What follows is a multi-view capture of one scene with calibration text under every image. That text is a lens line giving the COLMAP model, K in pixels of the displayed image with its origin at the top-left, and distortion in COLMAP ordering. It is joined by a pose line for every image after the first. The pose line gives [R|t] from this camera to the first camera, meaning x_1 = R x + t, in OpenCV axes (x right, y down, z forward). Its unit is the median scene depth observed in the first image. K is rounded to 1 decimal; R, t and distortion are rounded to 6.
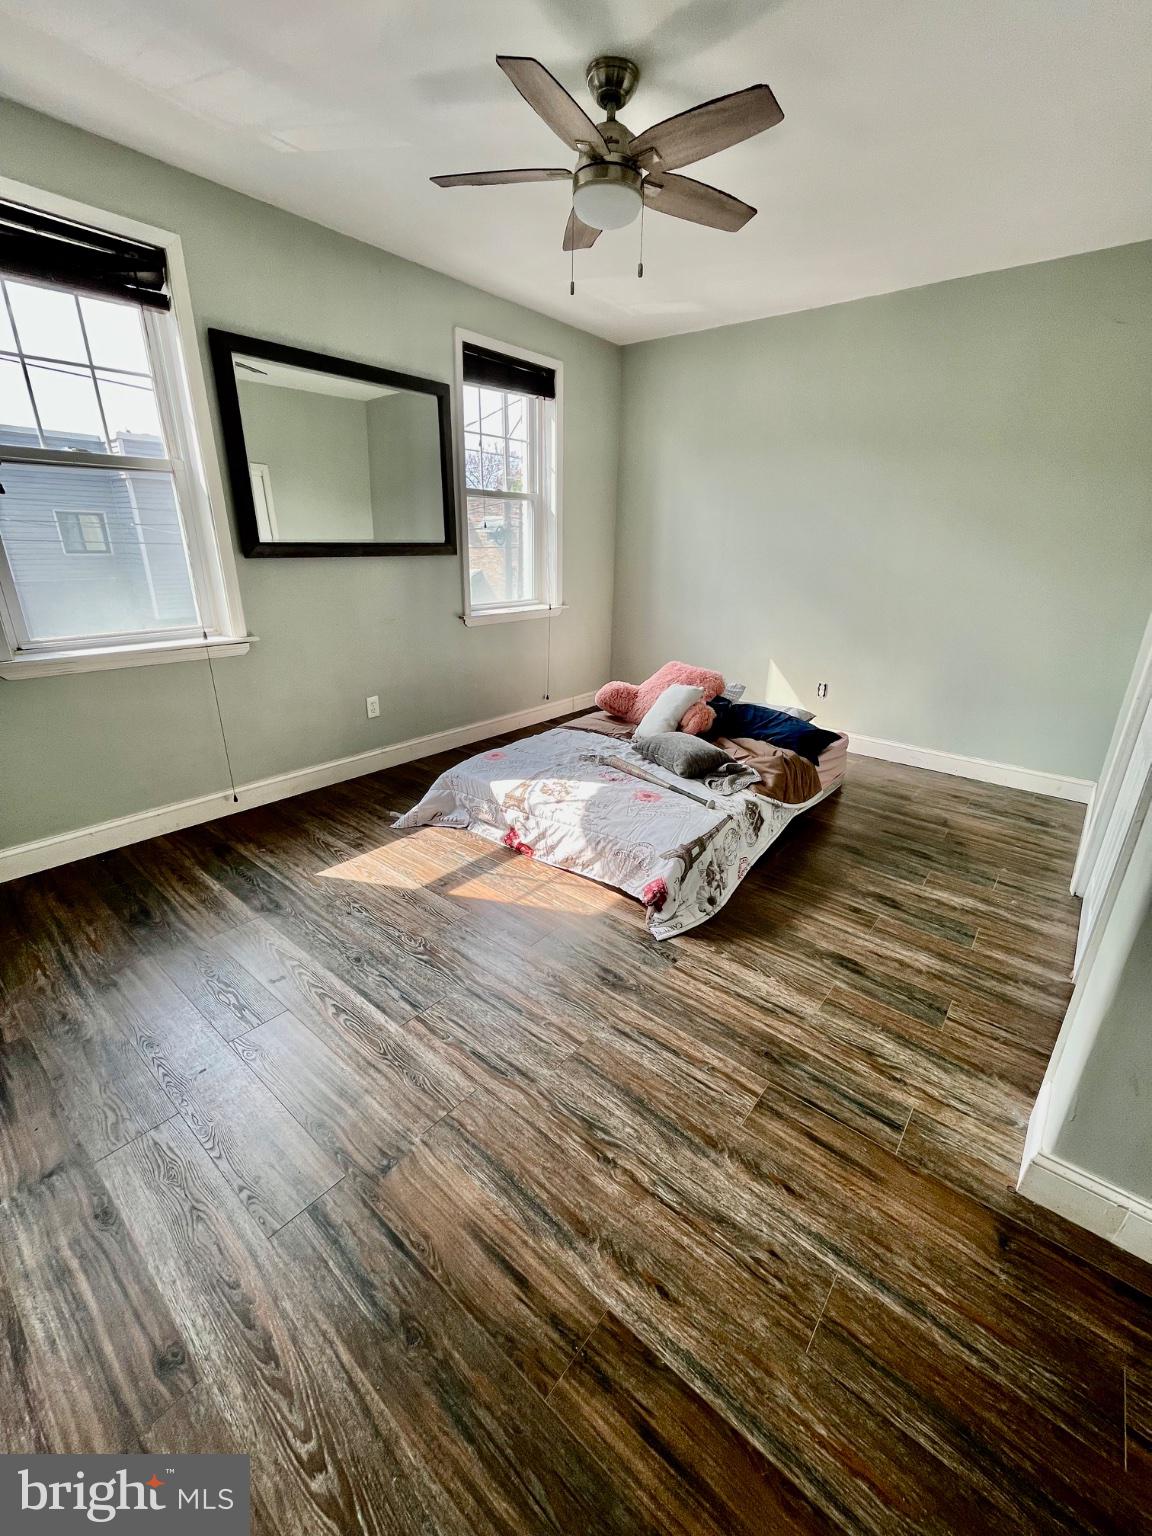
lens RADIAL K [[621.2, 0, 574.1], [0, 621.2, 764.4], [0, 0, 1]] dist [-0.001753, -0.000847]
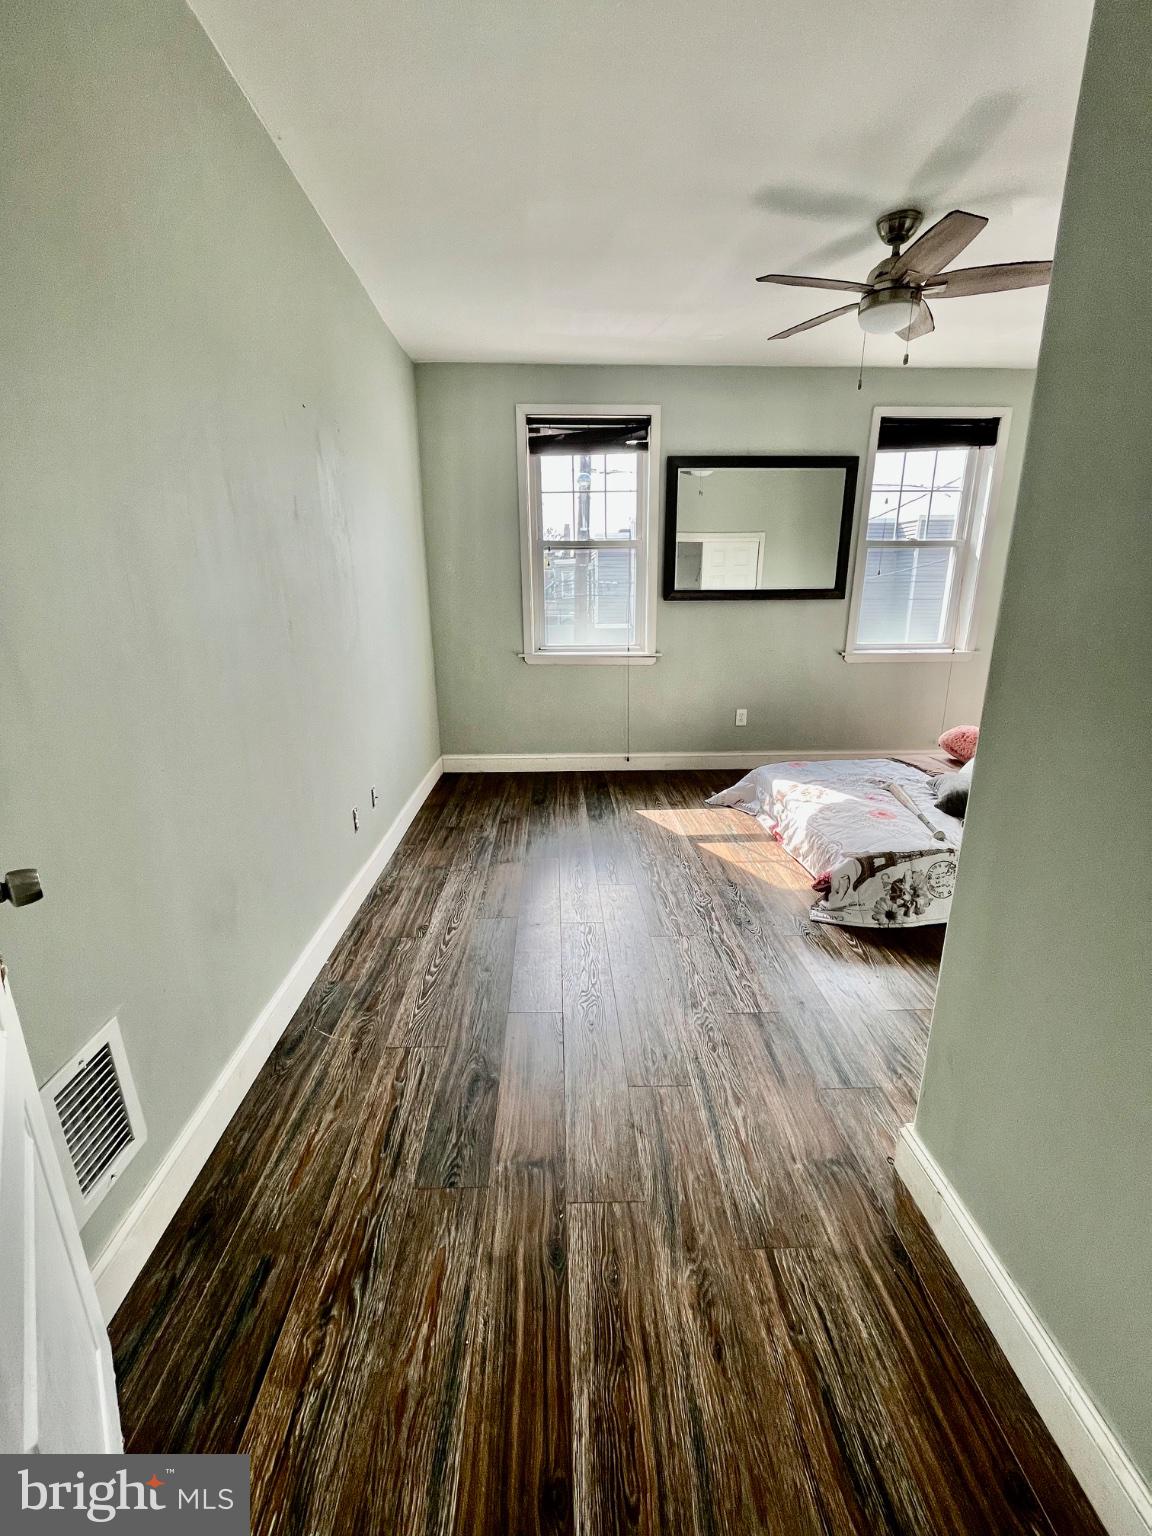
lens RADIAL K [[621.2, 0, 578.3], [0, 621.2, 765.1], [0, 0, 1]] dist [-0.001753, -0.000847]
pose [[0.665765, 0.182810, -0.723420, 0.510905], [-0.240666, 0.970318, 0.023716, 0.067379], [0.706283, 0.158313, 0.690000, -0.114293]]
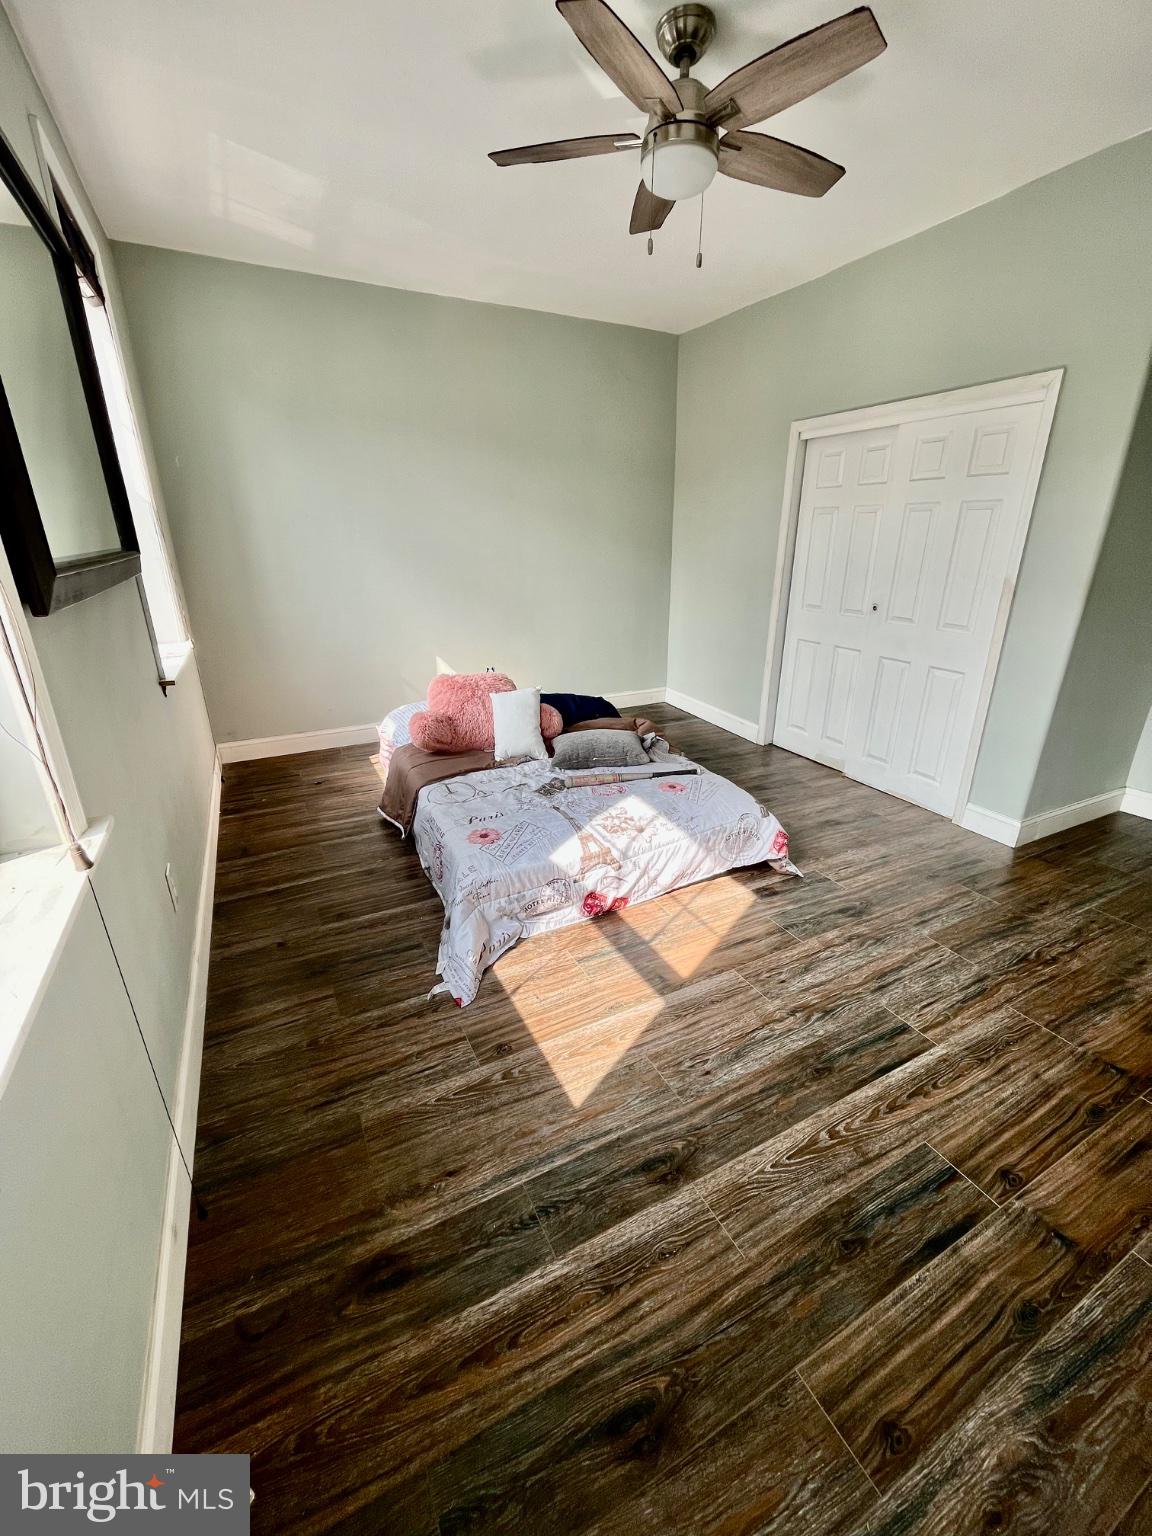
lens RADIAL K [[621.2, 0, 579.6], [0, 621.2, 764.5], [0, 0, 1]] dist [-0.001753, -0.000847]
pose [[0.392745, -0.338076, 0.855252, -0.781401], [0.322530, 0.921545, 0.216170, -0.245829], [-0.861235, 0.190944, 0.470972, 0.623182]]
